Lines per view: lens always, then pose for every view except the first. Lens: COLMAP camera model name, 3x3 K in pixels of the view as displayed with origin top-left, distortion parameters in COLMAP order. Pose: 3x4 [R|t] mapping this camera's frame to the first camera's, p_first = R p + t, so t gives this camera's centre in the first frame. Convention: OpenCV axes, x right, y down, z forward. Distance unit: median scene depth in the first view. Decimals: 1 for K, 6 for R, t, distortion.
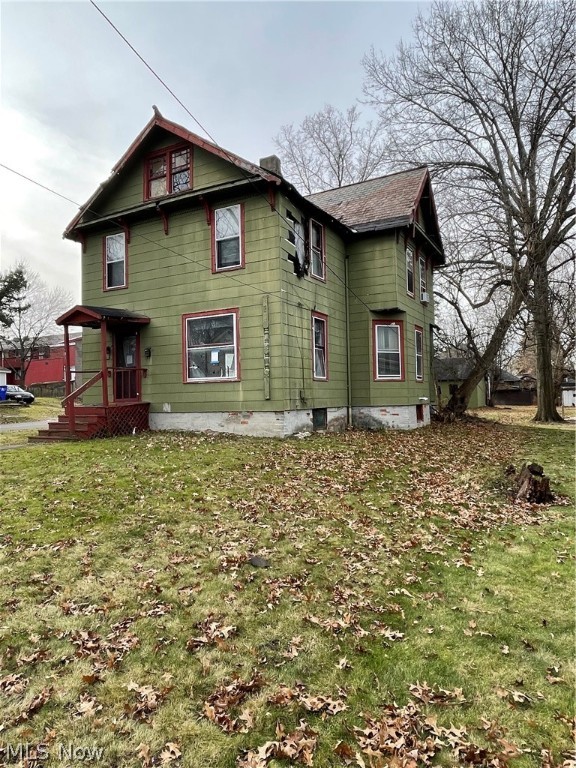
lens RADIAL K [[497.8, 0, 287.6], [0, 497.8, 385.6], [0, 0, 1]] dist [0.000692, -0.002027]
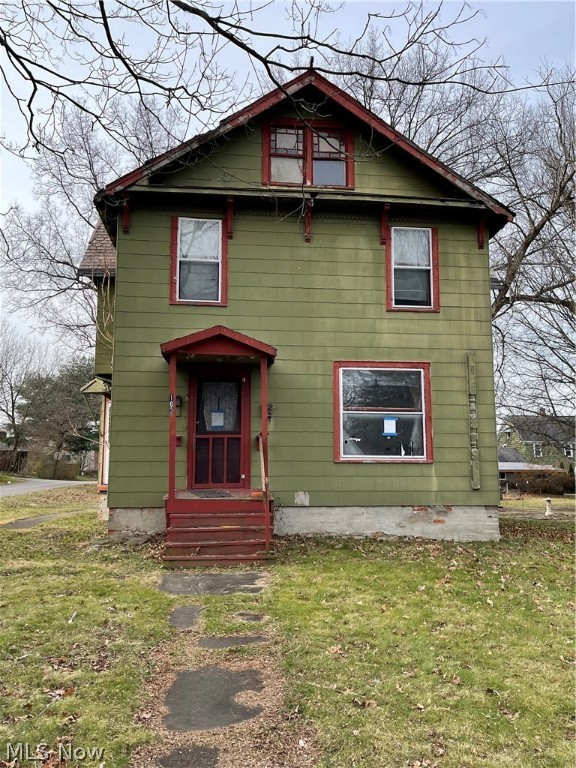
lens RADIAL K [[617.7, 0, 287.6], [0, 617.7, 383.0], [0, 0, 1]] dist [0.070070, 0.003289]
pose [[0.824762, 0.099872, 0.556591, -0.754264], [-0.032322, 0.990997, -0.129924, 0.000021], [-0.564556, 0.089167, 0.820565, 0.350427]]
